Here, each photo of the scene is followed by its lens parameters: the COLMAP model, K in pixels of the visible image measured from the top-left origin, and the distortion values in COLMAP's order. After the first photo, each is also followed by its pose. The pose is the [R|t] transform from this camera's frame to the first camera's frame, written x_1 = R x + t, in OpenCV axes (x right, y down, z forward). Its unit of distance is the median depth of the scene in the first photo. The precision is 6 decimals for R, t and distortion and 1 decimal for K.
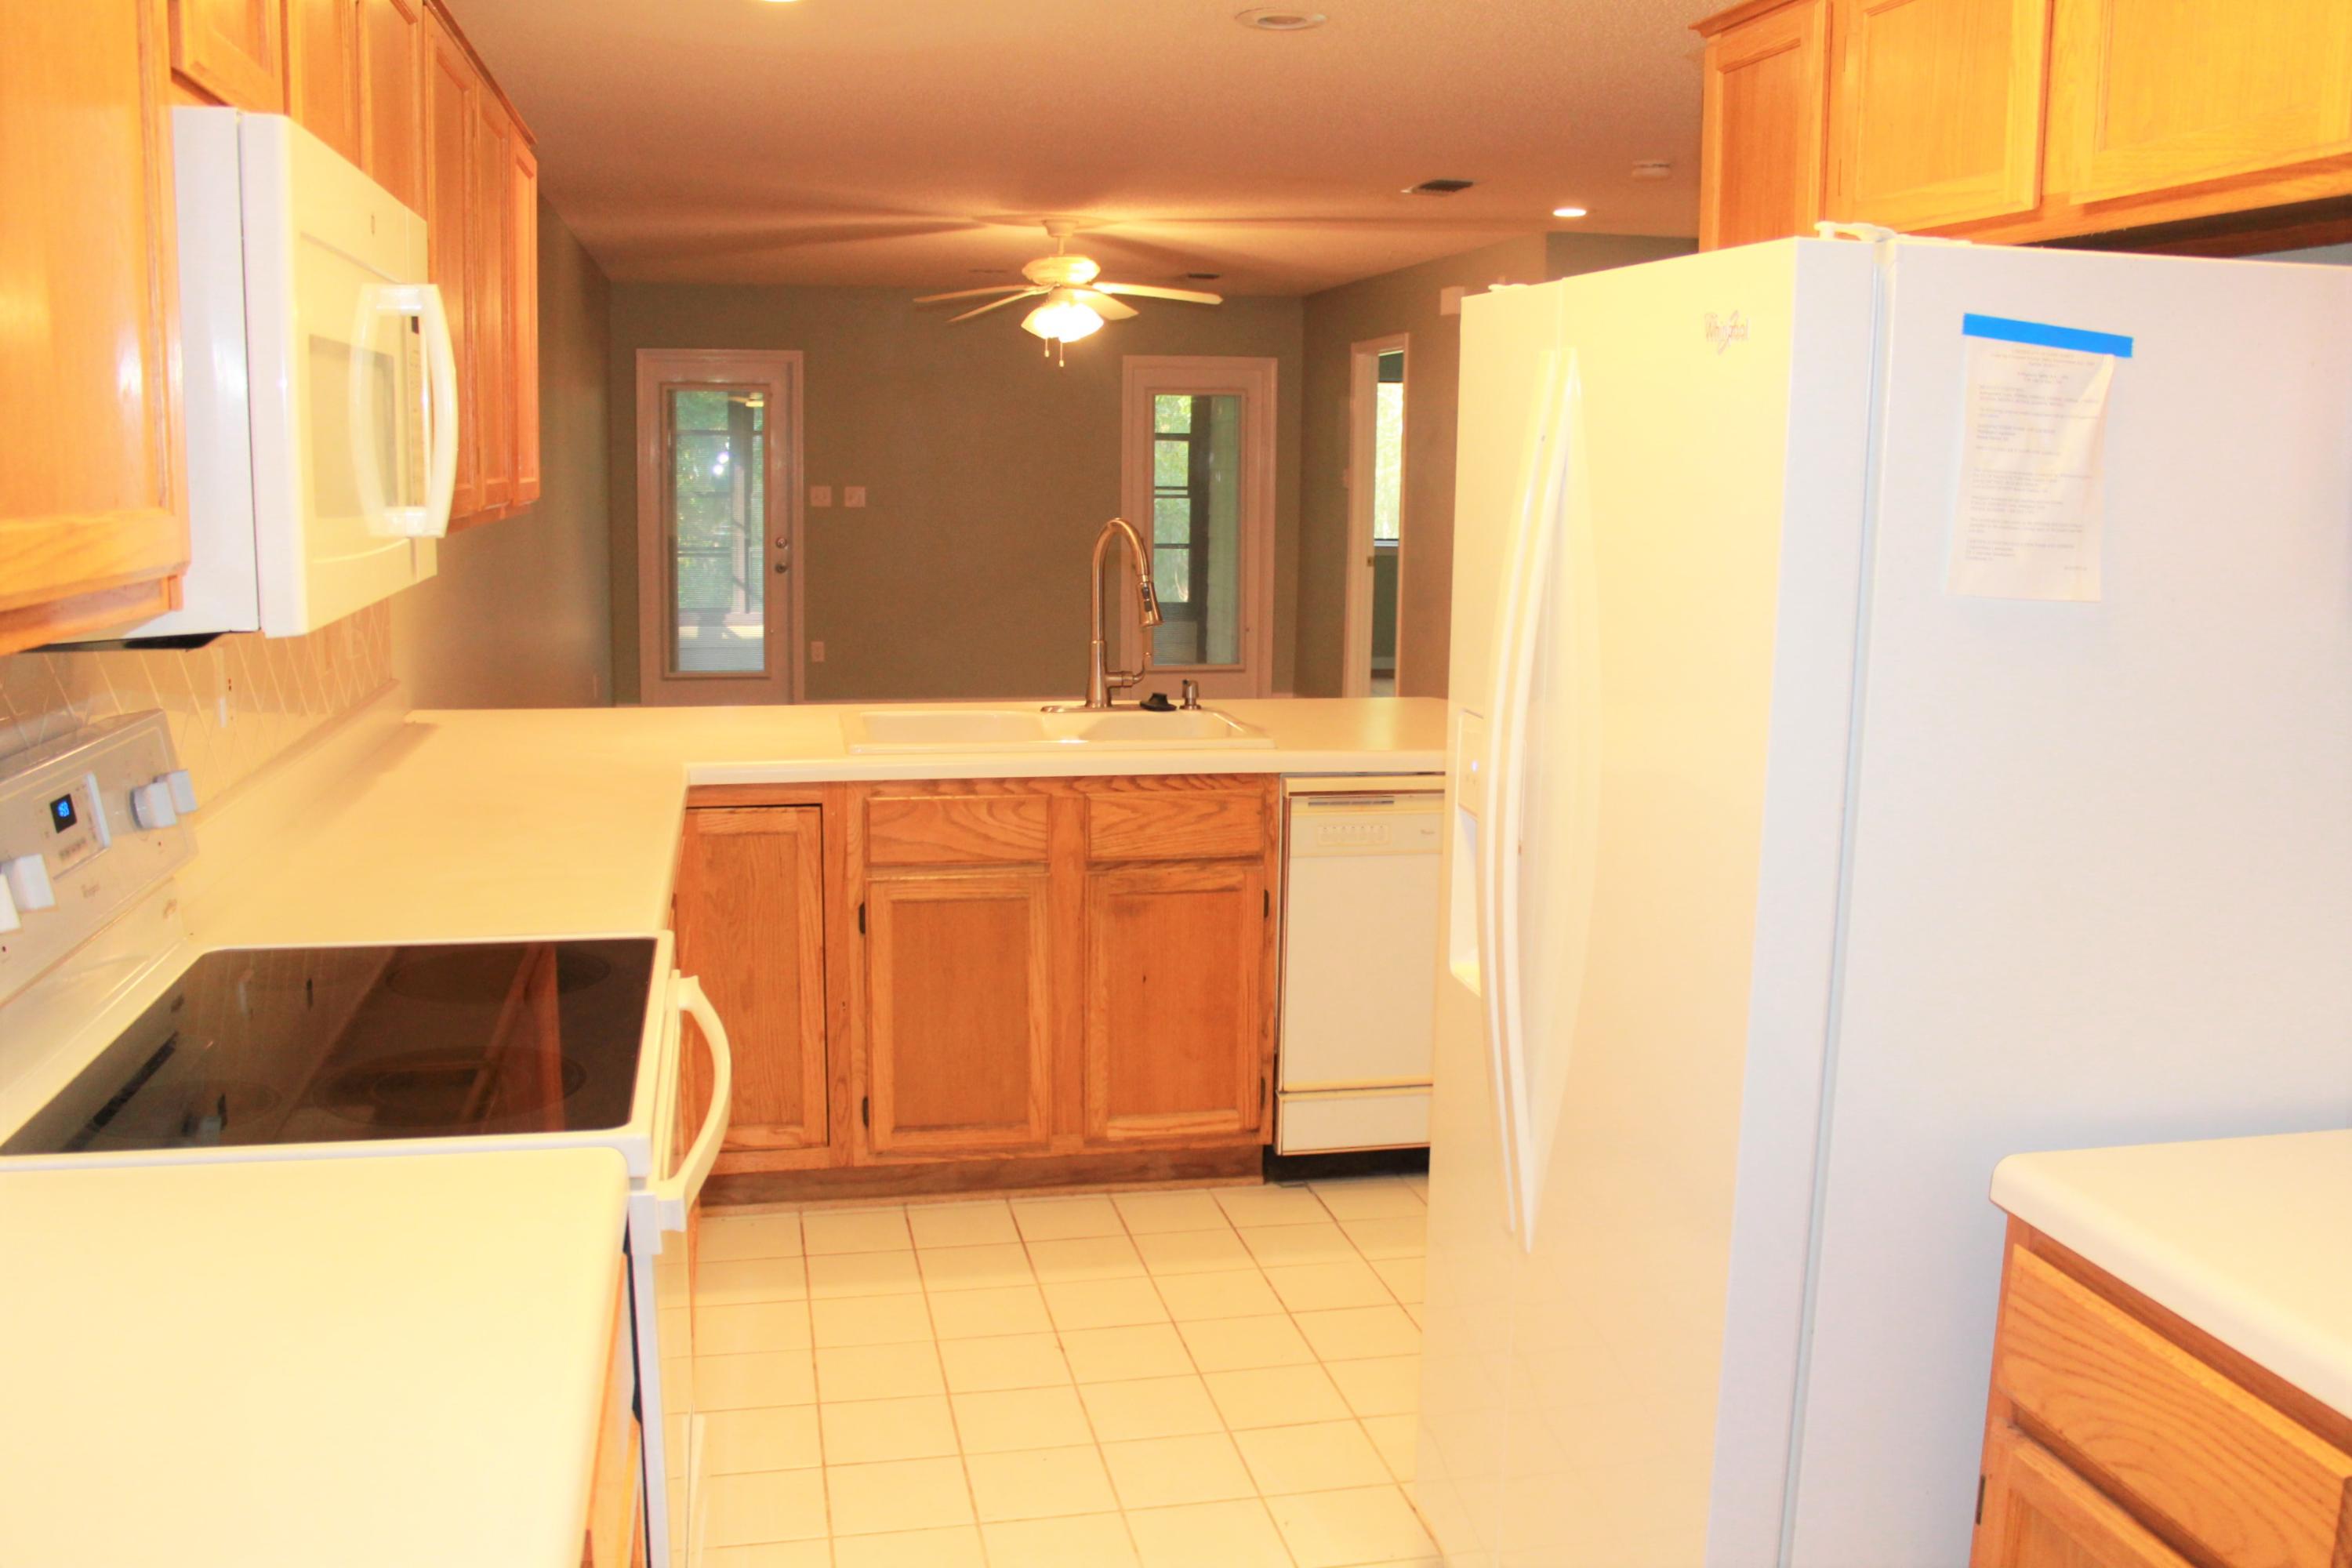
lens RADIAL K [[2019.8, 0, 1176.0], [0, 2019.8, 784.0], [0, 0, 1]] dist [-0.180111, 0.170008]
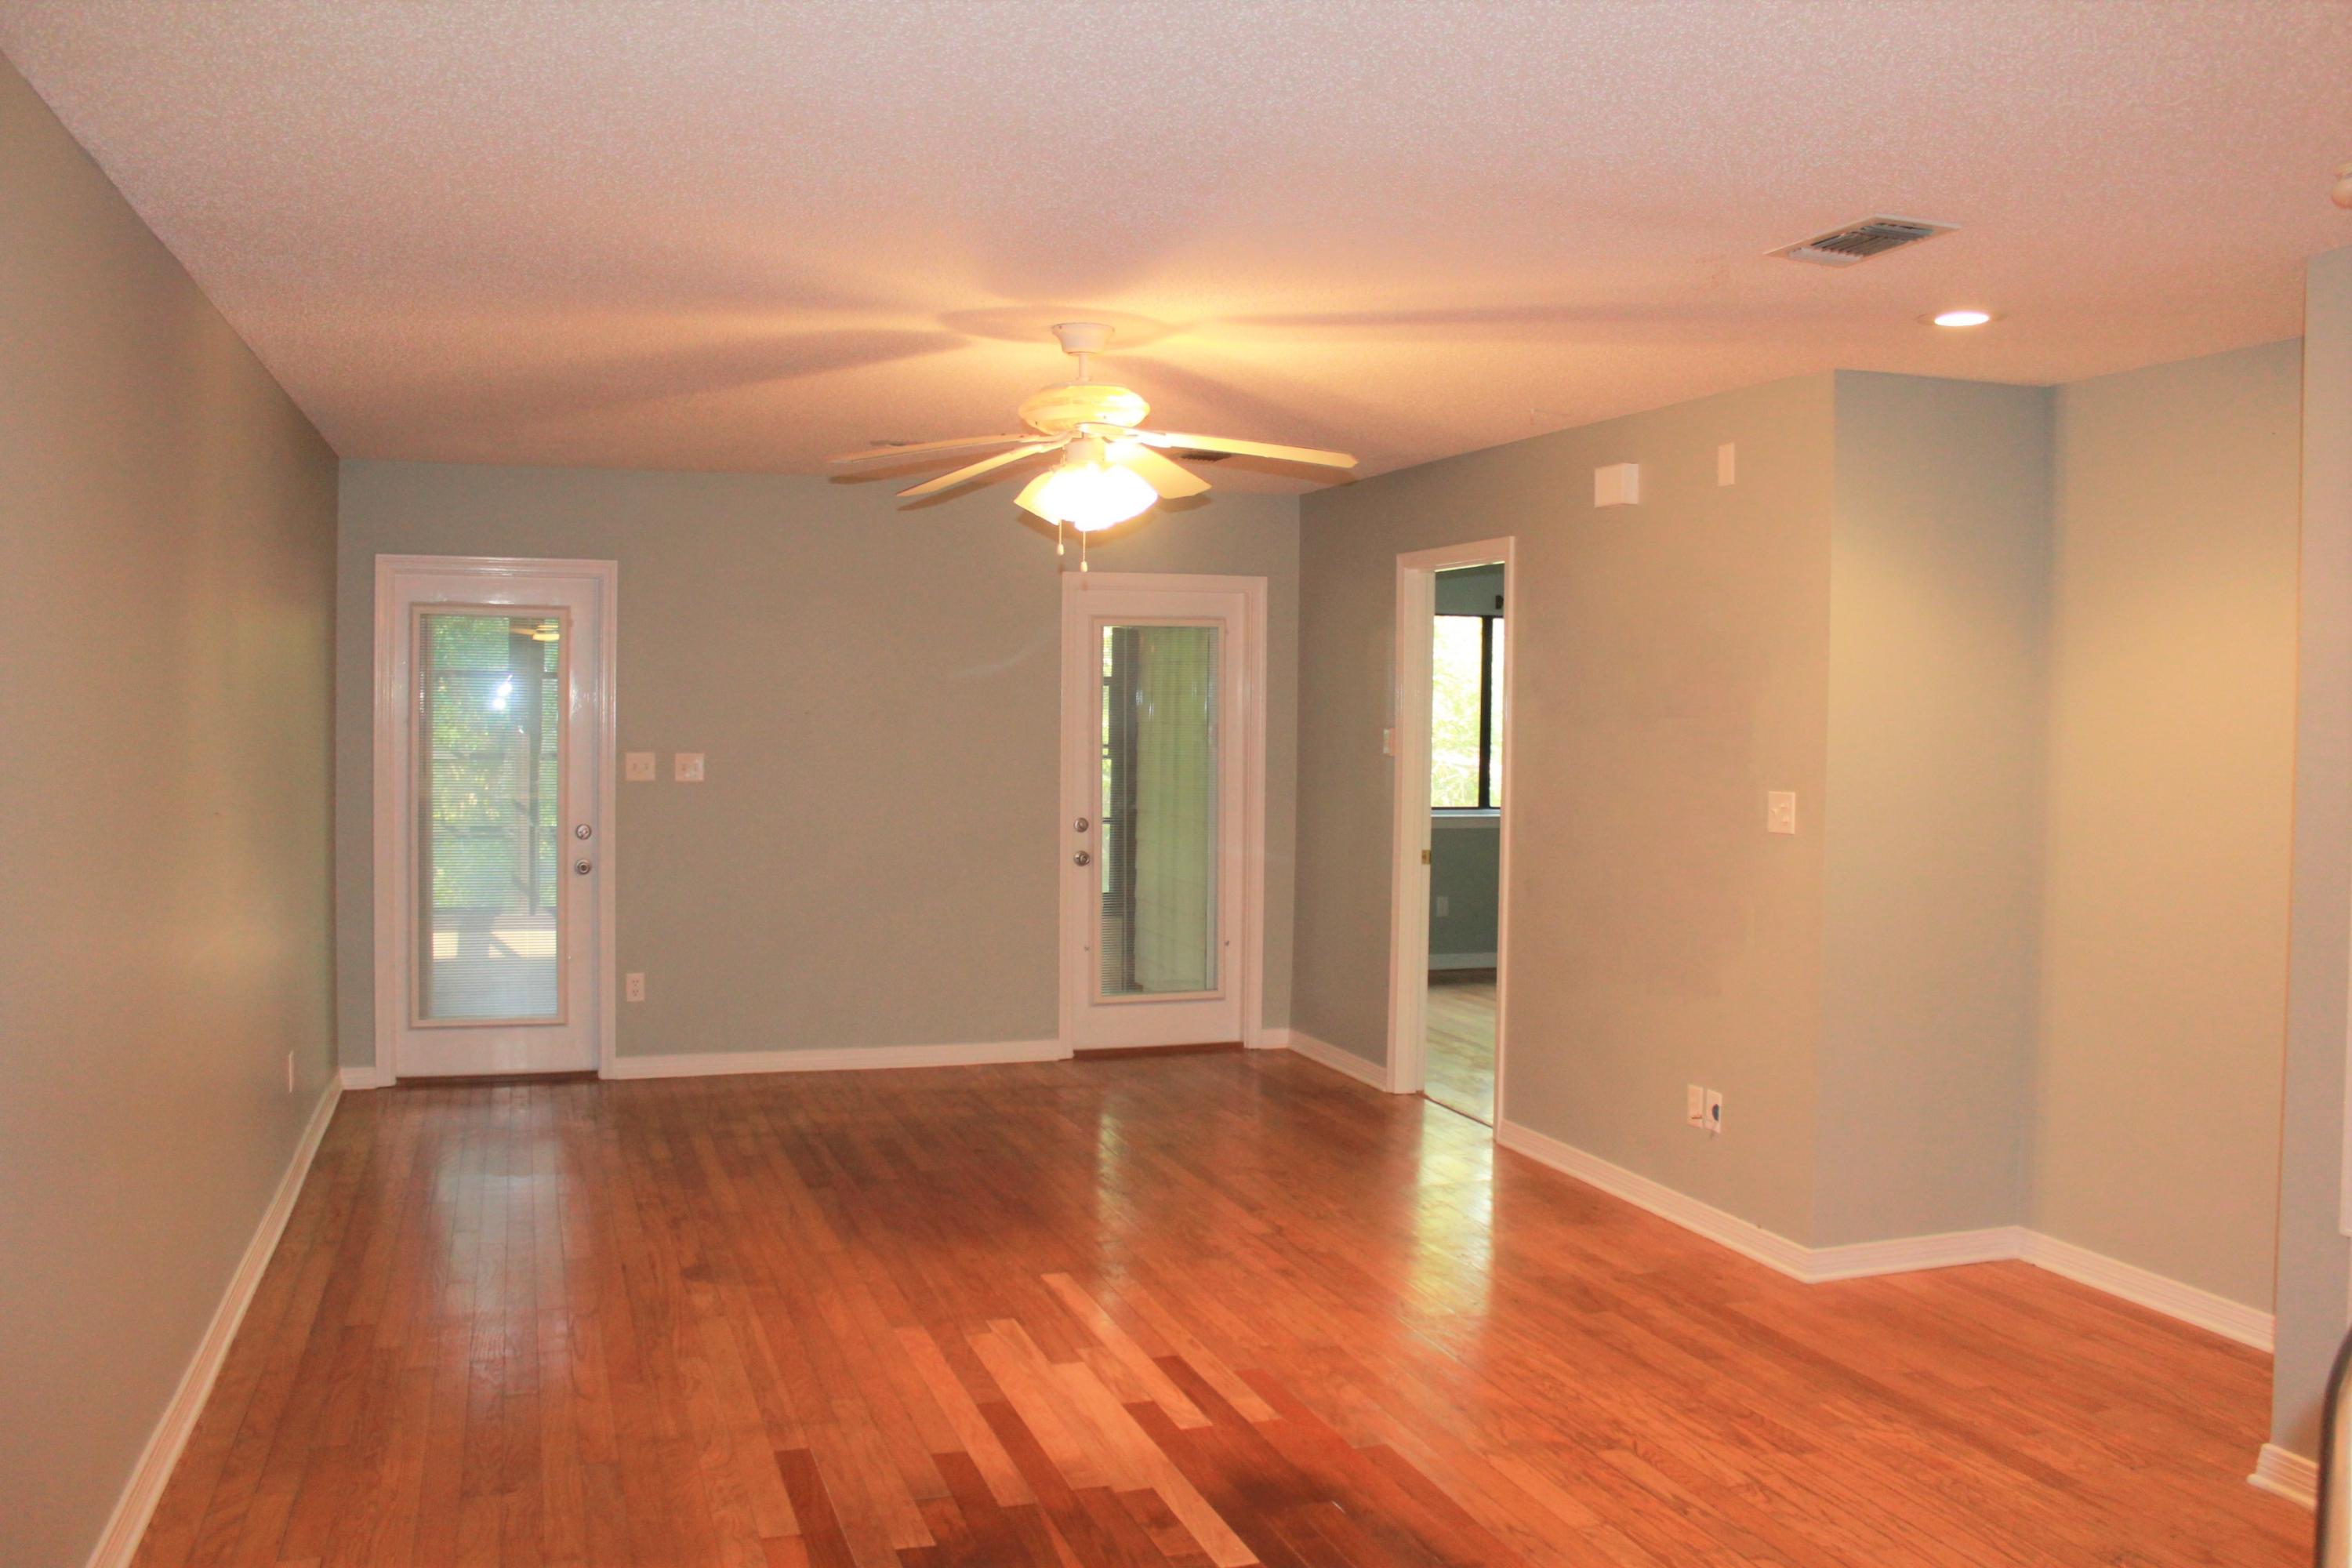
lens RADIAL K [[2019.8, 0, 1176.0], [0, 2019.8, 784.0], [0, 0, 1]] dist [-0.180111, 0.170008]
pose [[0.994254, -0.004937, 0.106930, -0.071817], [0.017535, 0.992954, -0.117198, -0.057151], [-0.105598, 0.118400, 0.987335, 0.315954]]
